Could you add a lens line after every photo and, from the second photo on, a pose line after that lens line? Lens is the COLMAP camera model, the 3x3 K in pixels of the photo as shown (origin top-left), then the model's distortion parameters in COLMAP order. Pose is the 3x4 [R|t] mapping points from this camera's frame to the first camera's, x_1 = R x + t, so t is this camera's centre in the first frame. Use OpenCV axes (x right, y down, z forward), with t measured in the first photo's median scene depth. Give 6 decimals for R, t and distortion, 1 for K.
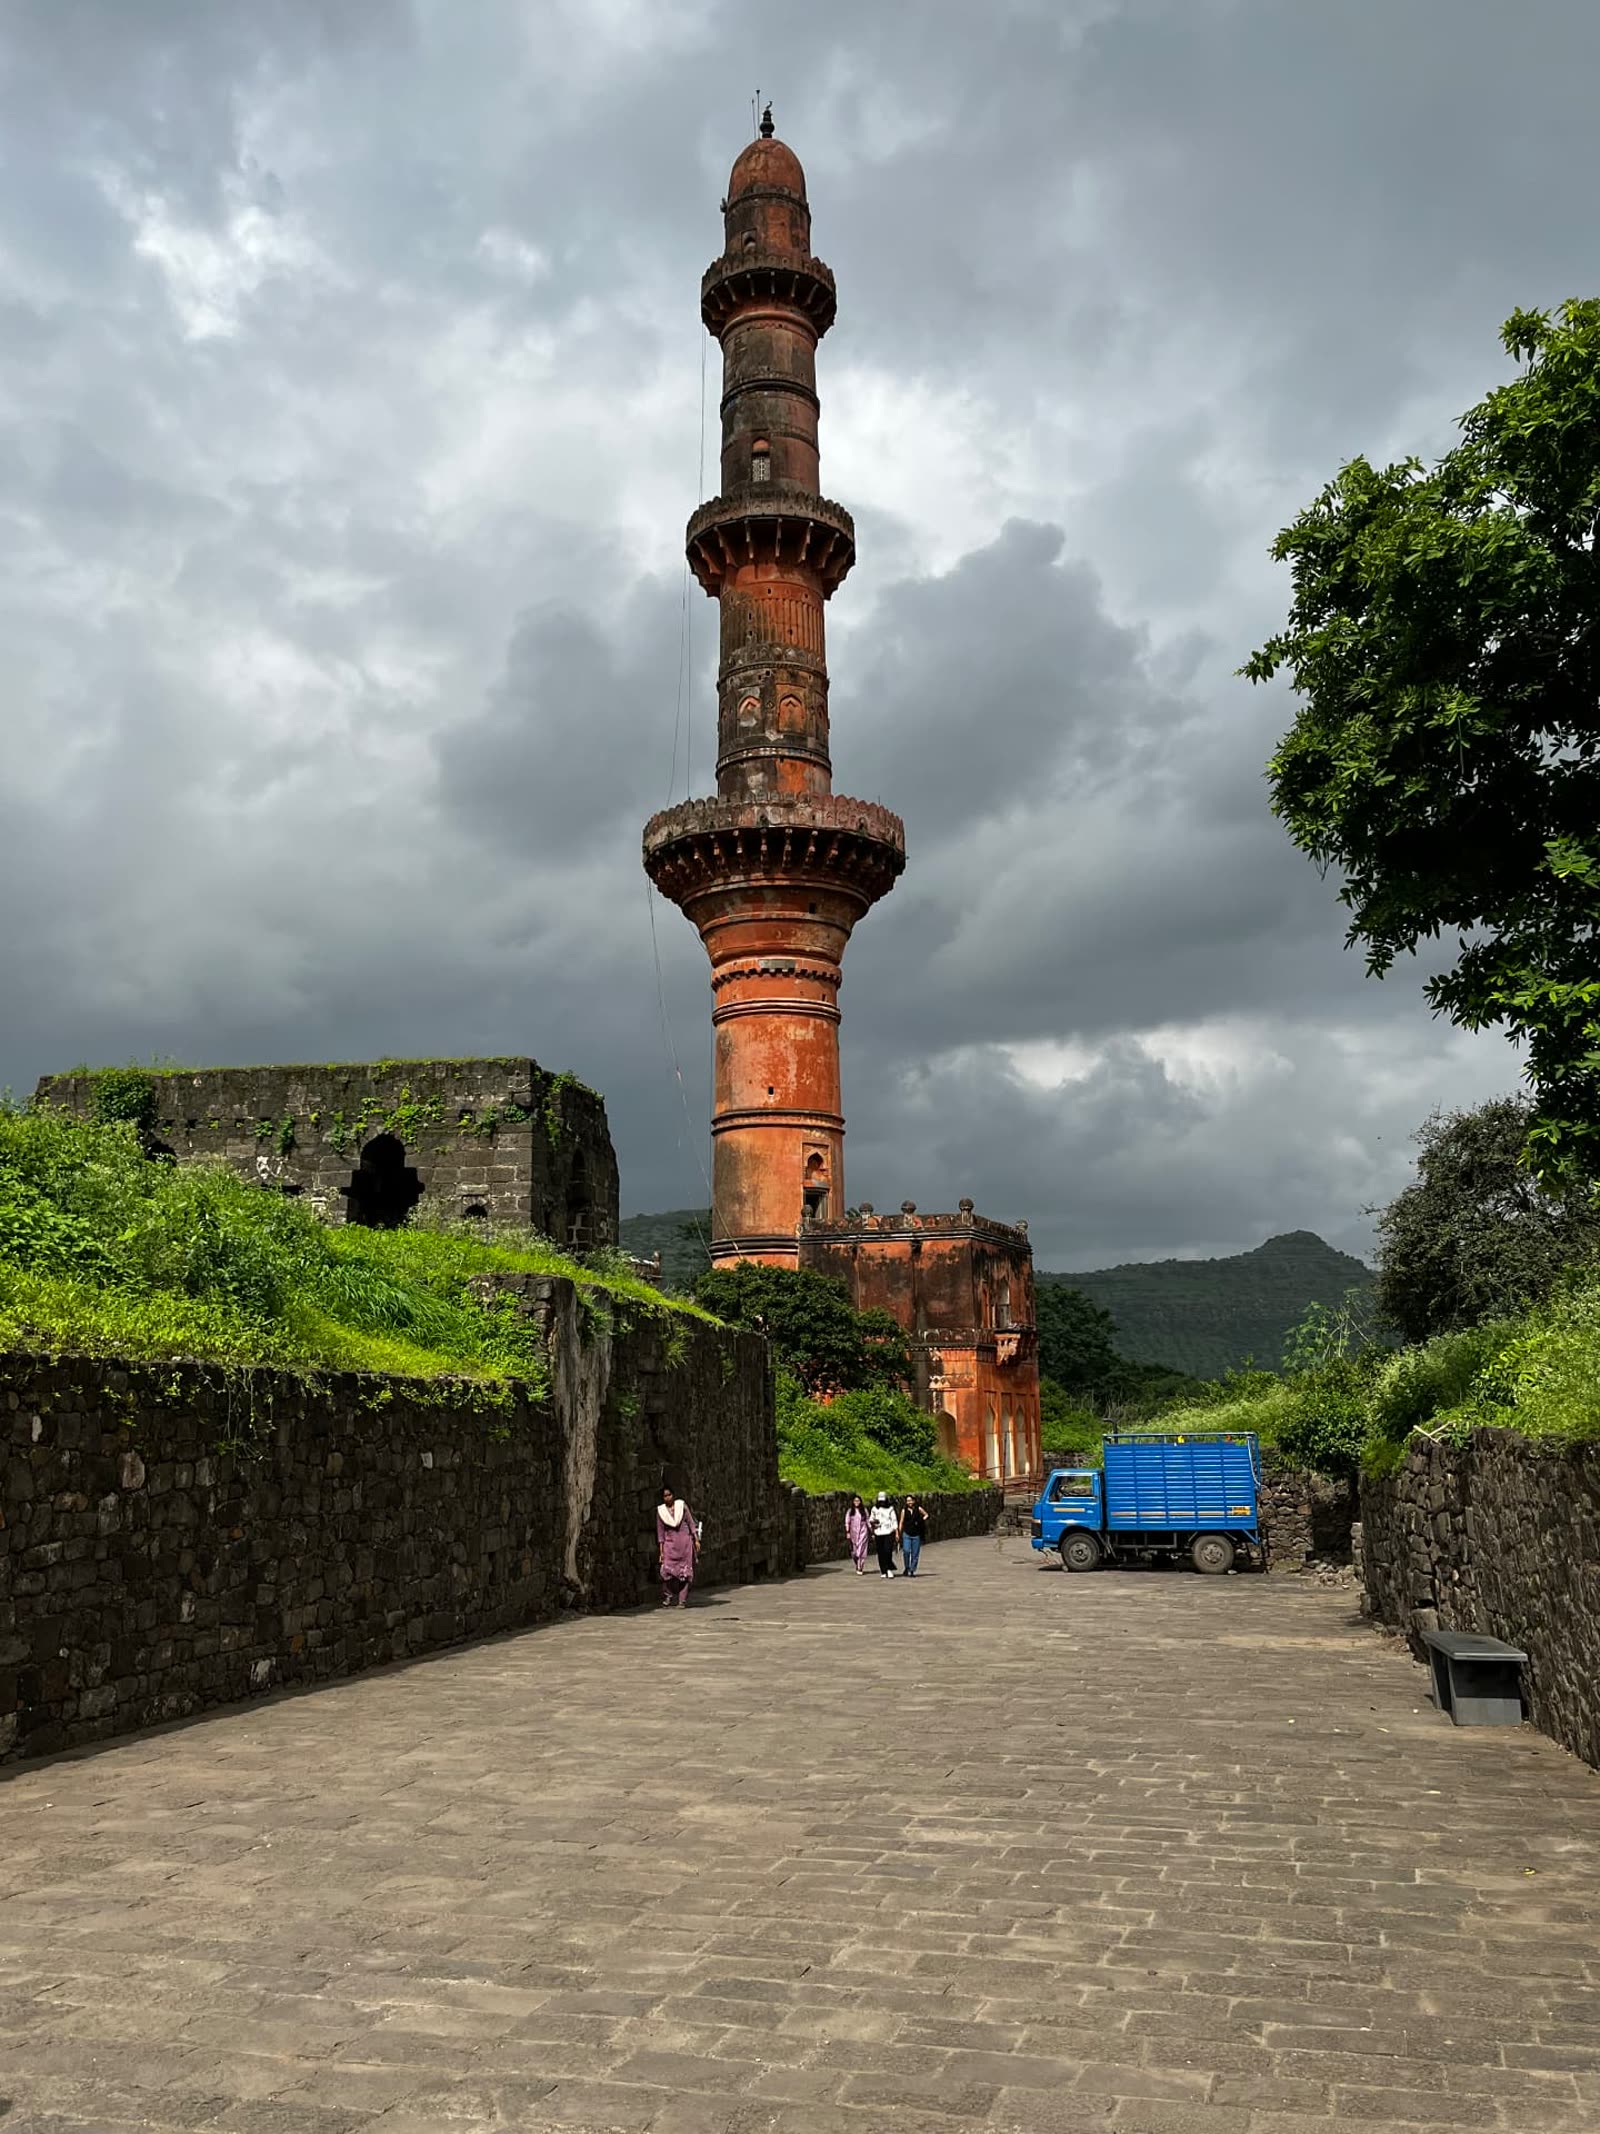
lens RADIAL K [[1764.3, 0, 800.0], [0, 1764.3, 1067.0], [0, 0, 1]] dist [0.097438, -0.166337]
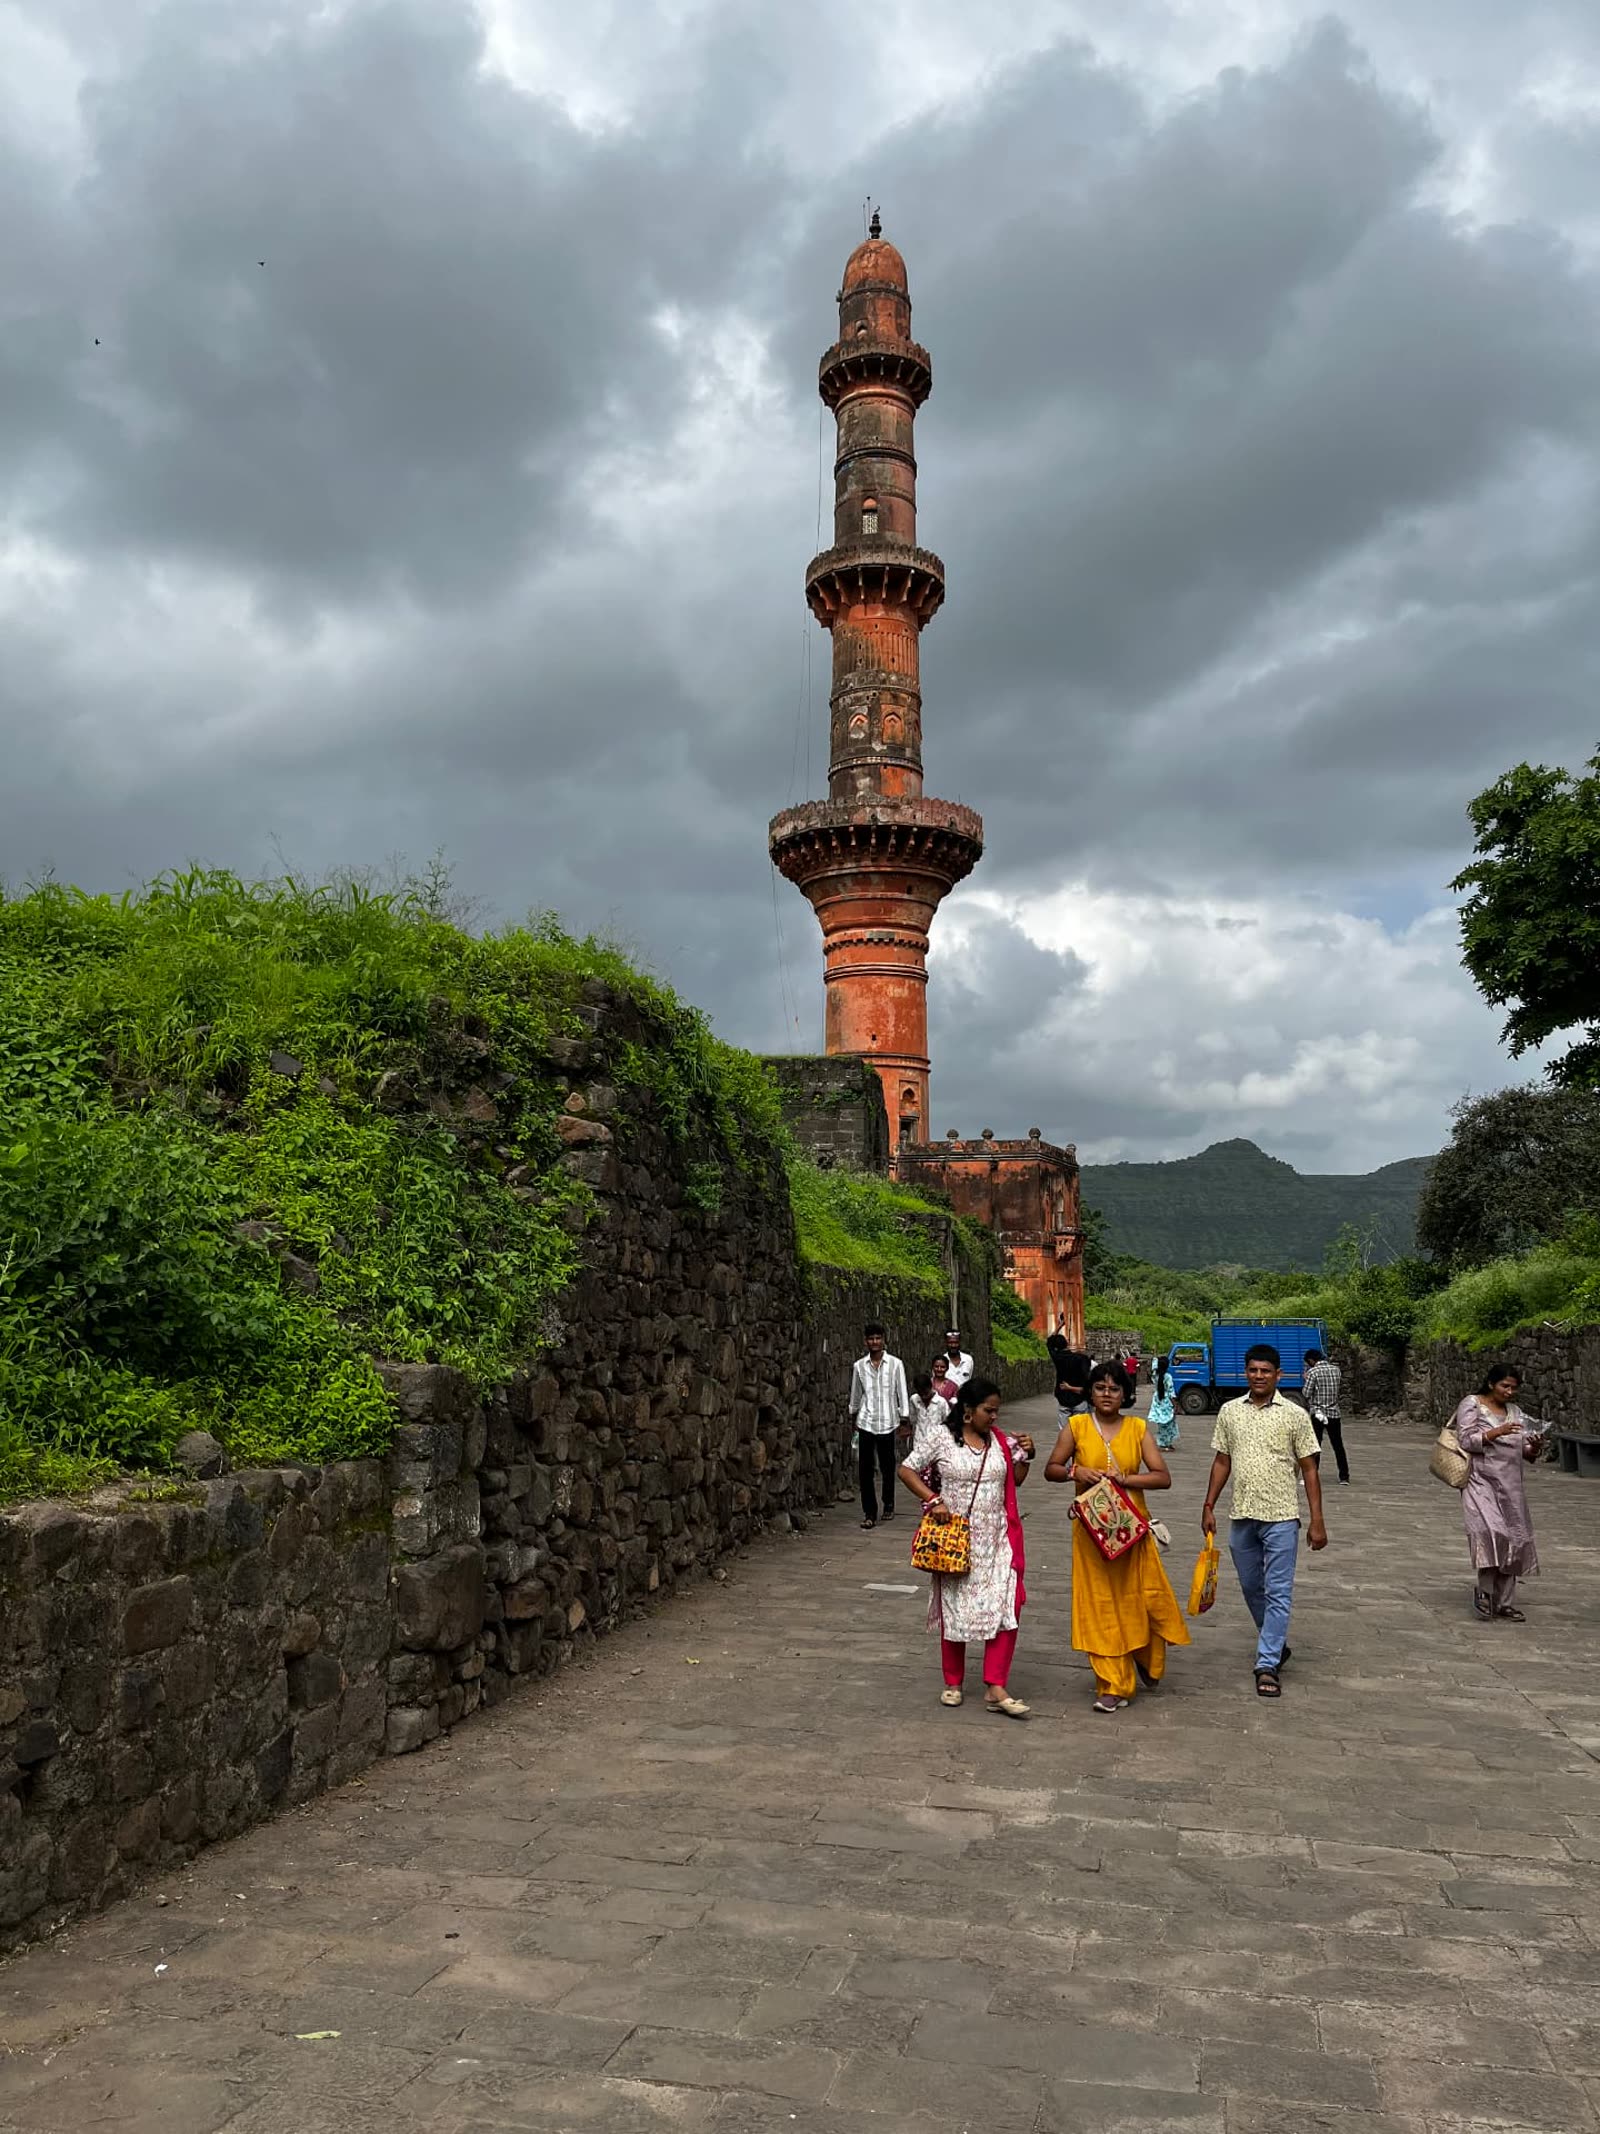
lens RADIAL K [[1560.1, 0, 786.1], [0, 1560.1, 1074.0], [0, 0, 1]] dist [0.064246, -0.083047]
pose [[0.999833, 0.016099, -0.008630, -0.067035], [-0.015597, 0.998348, 0.055301, -0.020397], [0.009506, -0.055157, 0.998432, -0.095399]]
